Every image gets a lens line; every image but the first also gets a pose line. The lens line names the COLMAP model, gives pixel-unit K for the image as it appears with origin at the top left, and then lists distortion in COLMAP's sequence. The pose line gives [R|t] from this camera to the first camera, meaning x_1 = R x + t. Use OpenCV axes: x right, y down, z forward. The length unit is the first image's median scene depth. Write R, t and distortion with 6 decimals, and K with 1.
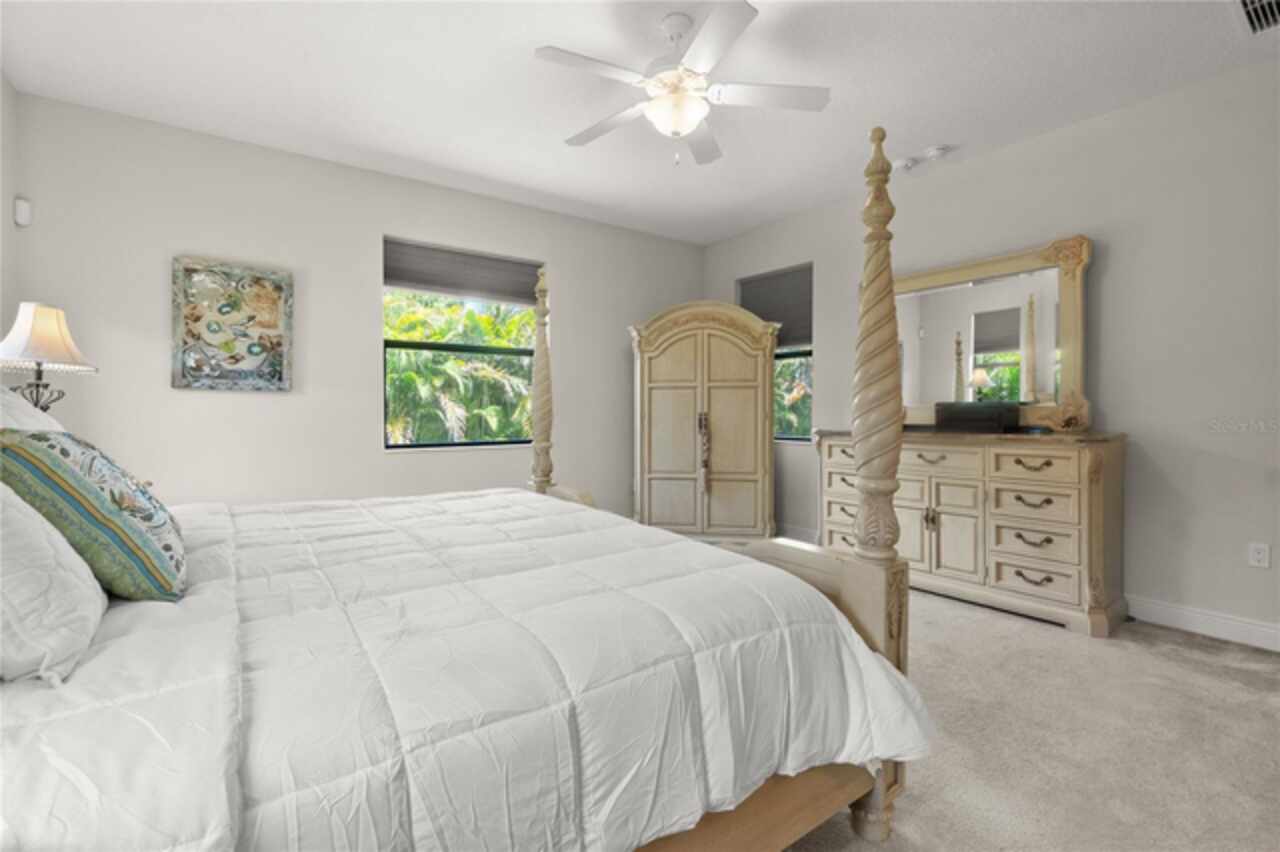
lens RADIAL K [[567.2, 0, 639.3], [0, 567.2, 403.8], [0, 0, 1]] dist [-0.000605, -0.000211]
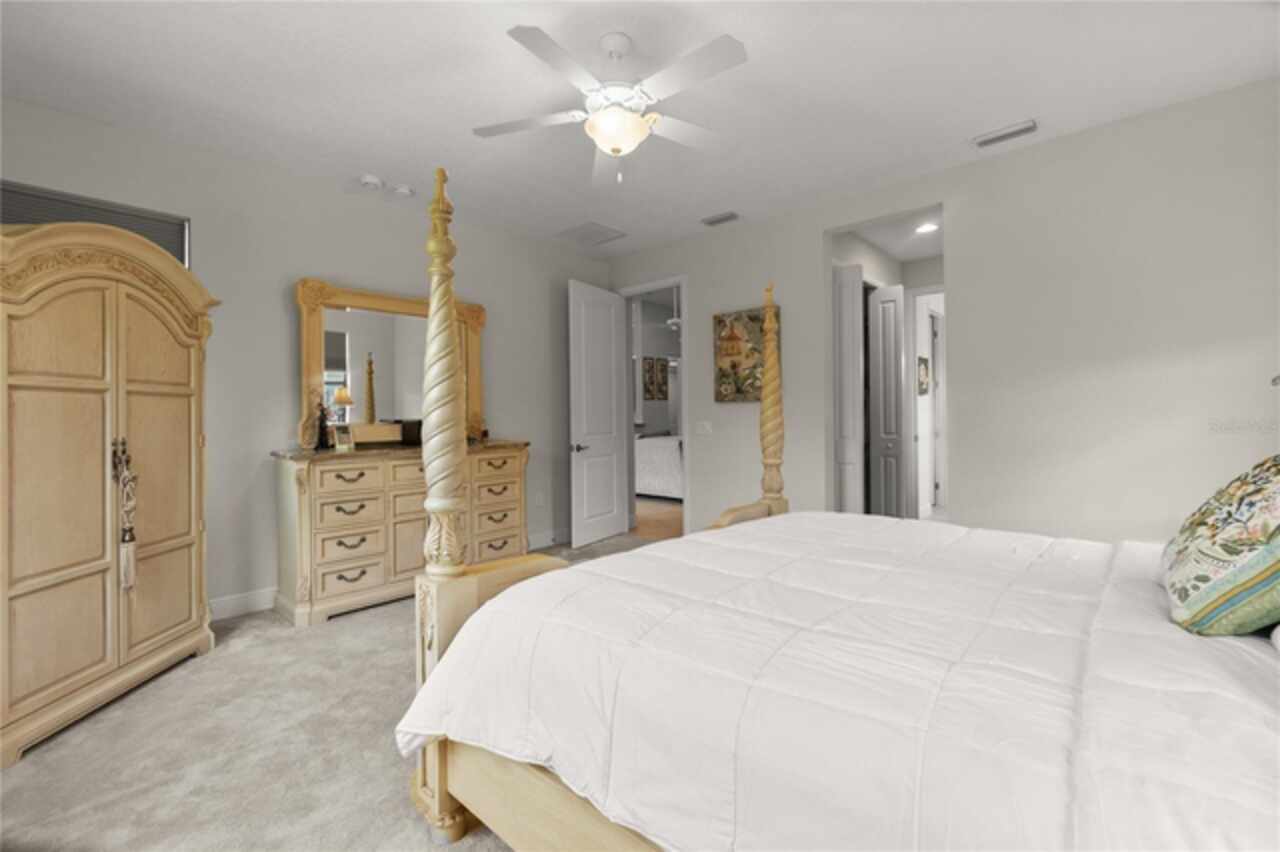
lens RADIAL K [[570.8, 0, 607.5], [0, 570.8, 425.8], [0, 0, 1]] dist [-0.001815, -0.000203]
pose [[-0.162430, 0.000007, 0.986720, -0.439211], [0.013707, 0.999904, 0.002249, 0.007398], [-0.986625, 0.013891, -0.162414, 0.568560]]
